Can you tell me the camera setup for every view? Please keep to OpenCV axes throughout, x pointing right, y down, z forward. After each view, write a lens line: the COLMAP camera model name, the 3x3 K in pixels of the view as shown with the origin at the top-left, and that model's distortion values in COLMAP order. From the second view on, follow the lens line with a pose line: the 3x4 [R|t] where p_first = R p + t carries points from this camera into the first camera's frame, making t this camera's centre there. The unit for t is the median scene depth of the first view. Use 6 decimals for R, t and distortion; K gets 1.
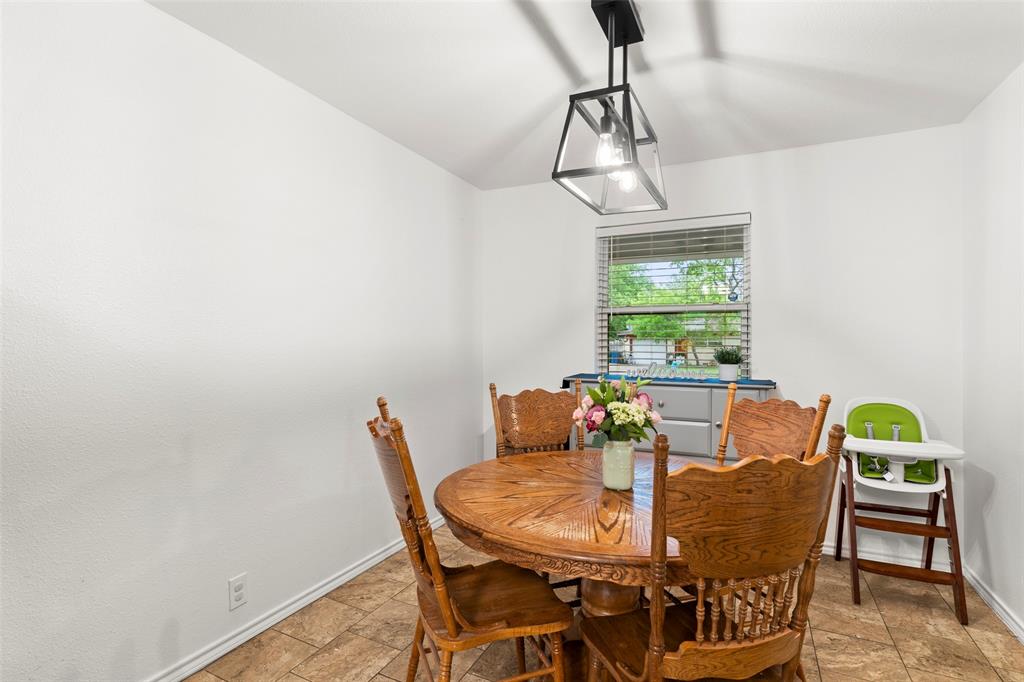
lens RADIAL K [[511.9, 0, 507.9], [0, 511.9, 339.4], [0, 0, 1]] dist [0.000227, 0.000081]
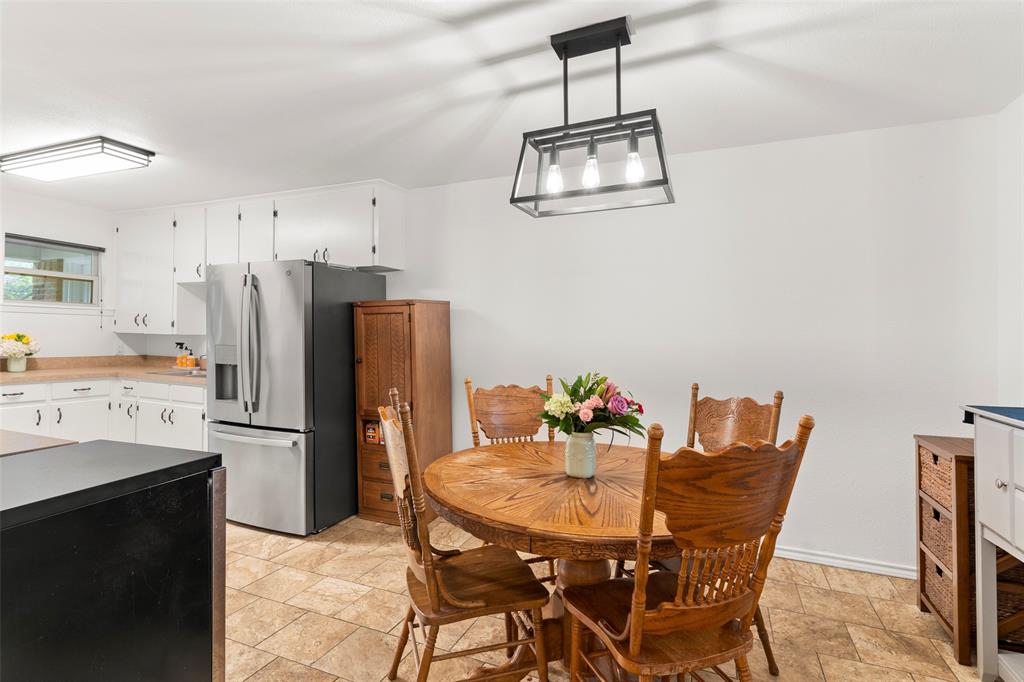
lens RADIAL K [[500.4, 0, 506.5], [0, 500.4, 332.8], [0, 0, 1]] dist [0.005374, 0.000219]
pose [[0.036920, -0.012357, -0.999242, 0.926217], [-0.012860, 0.999835, -0.012840, 0.003049], [0.999235, 0.013325, 0.036755, 0.585773]]
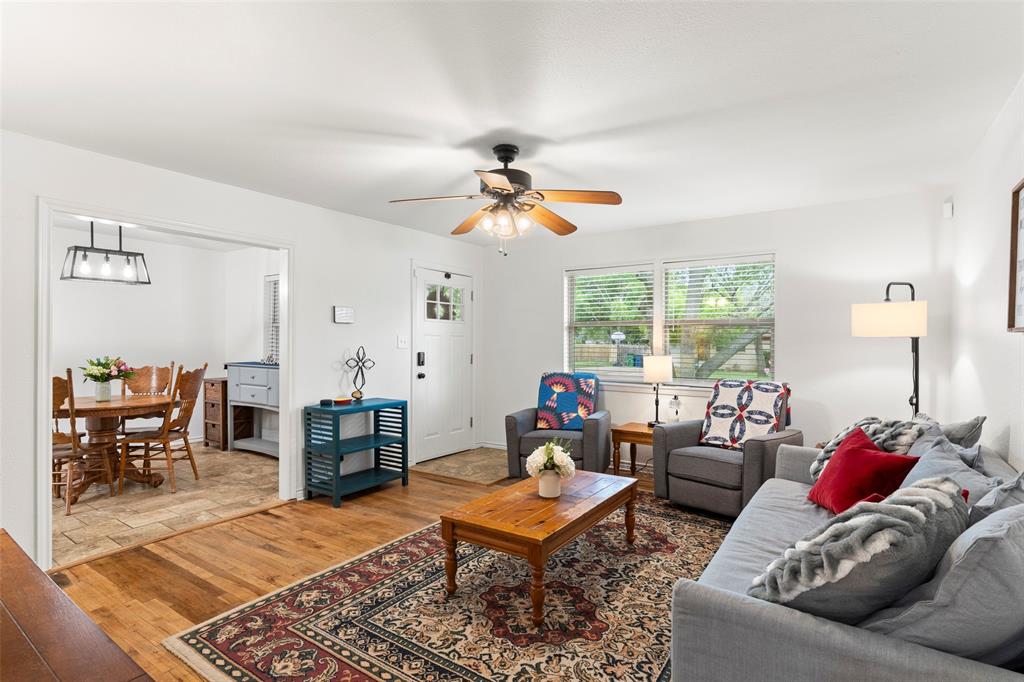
lens RADIAL K [[511.9, 0, 504.2], [0, 511.9, 342.8], [0, 0, 1]] dist [0.000227, 0.000081]
pose [[0.986604, -0.001835, -0.163121, 1.845645], [0.000399, 0.999961, -0.008833, 0.021614], [0.163131, 0.008650, 0.986567, -0.811528]]
